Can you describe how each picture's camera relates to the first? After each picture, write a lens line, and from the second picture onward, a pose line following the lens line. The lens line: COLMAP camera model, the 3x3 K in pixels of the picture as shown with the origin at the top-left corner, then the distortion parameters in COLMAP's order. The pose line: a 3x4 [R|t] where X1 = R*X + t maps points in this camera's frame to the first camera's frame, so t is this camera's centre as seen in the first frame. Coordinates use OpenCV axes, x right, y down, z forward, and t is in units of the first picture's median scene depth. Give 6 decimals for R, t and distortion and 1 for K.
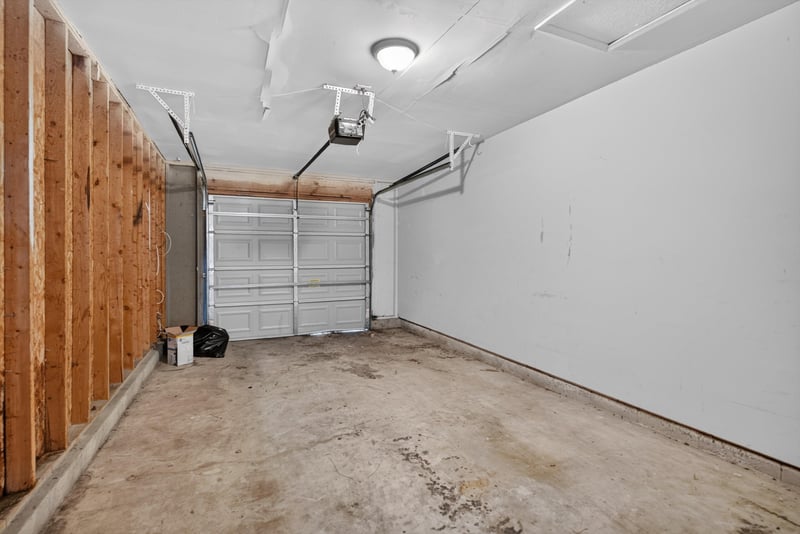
lens RADIAL K [[384.5, 0, 404.1], [0, 384.5, 262.2], [0, 0, 1]] dist [0.002157, 0.000044]
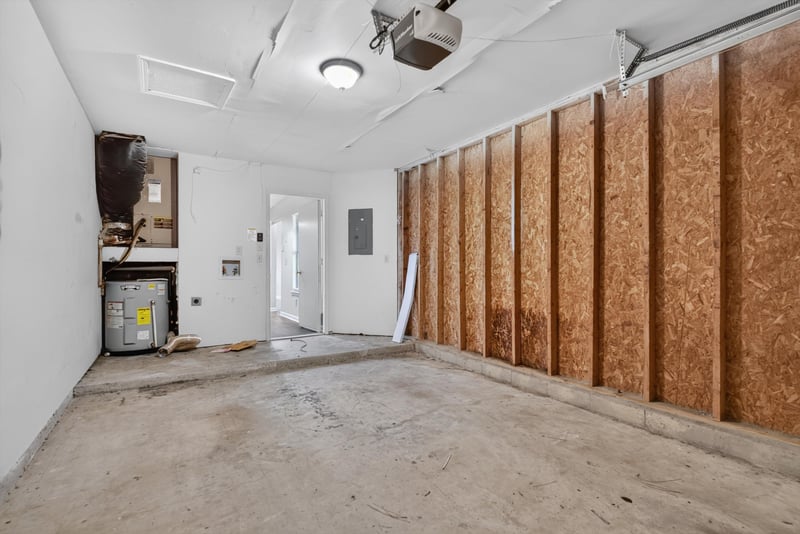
lens RADIAL K [[384.5, 0, 404.1], [0, 384.5, 262.2], [0, 0, 1]] dist [0.002157, 0.000044]
pose [[-0.990269, -0.000675, -0.139168, -0.046274], [-0.000663, 1.000000, -0.000134, 0.011775], [0.139168, -0.000041, -0.990269, 2.061225]]
